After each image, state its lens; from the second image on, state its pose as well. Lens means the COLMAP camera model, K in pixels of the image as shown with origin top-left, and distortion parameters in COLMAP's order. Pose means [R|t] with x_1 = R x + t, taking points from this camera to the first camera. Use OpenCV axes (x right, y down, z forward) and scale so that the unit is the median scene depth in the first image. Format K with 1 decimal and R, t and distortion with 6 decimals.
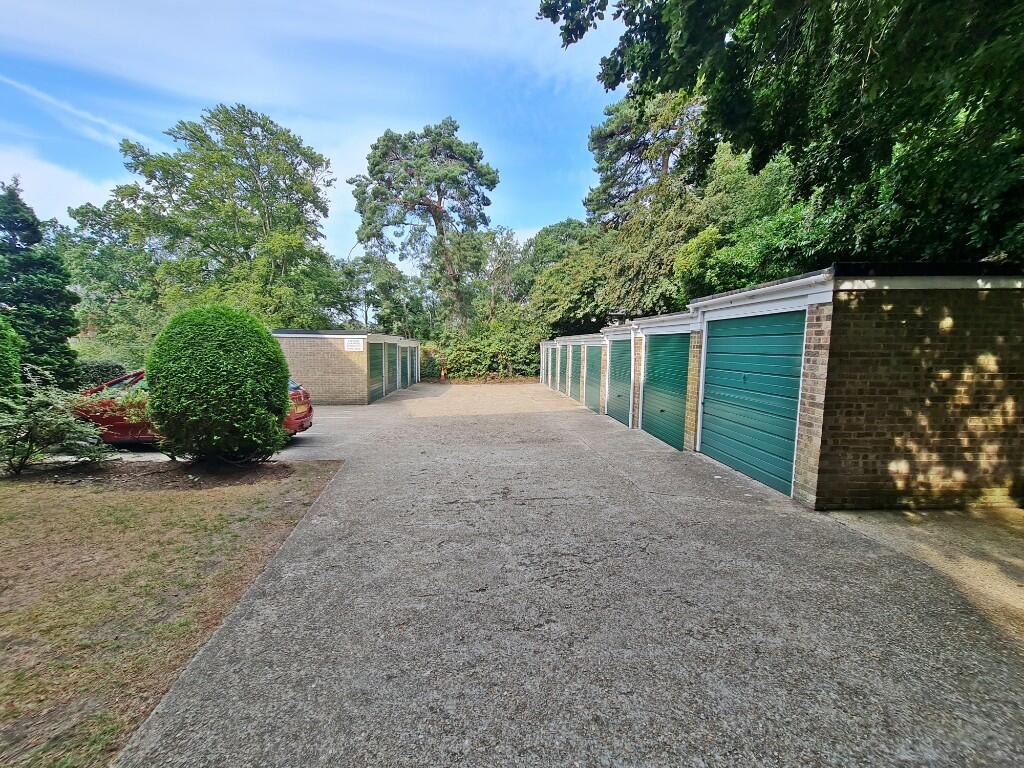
lens RADIAL K [[417.3, 0, 512.0], [0, 417.3, 384.0], [0, 0, 1]] dist [-0.000223, -0.000059]
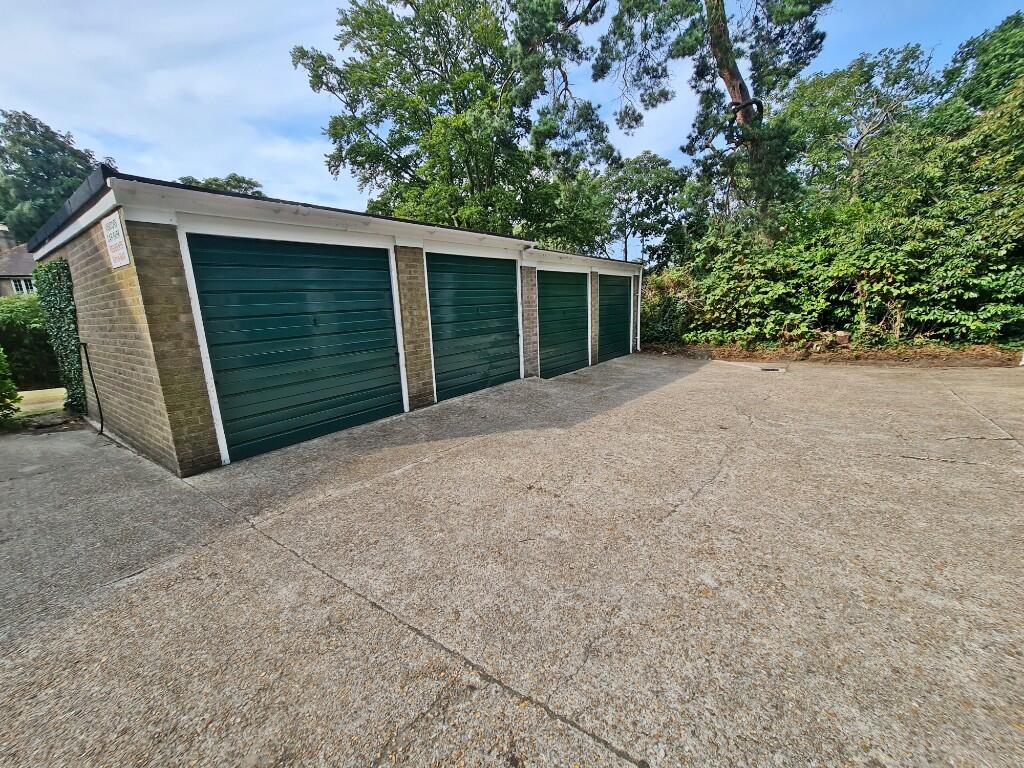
lens RADIAL K [[417.3, 0, 512.0], [0, 417.3, 384.0], [0, 0, 1]] dist [-0.000223, -0.000059]
pose [[0.755534, 0.085801, -0.649467, -0.015752], [-0.009150, 0.992672, 0.120497, -0.023174], [0.655046, -0.085097, 0.750782, 0.521122]]
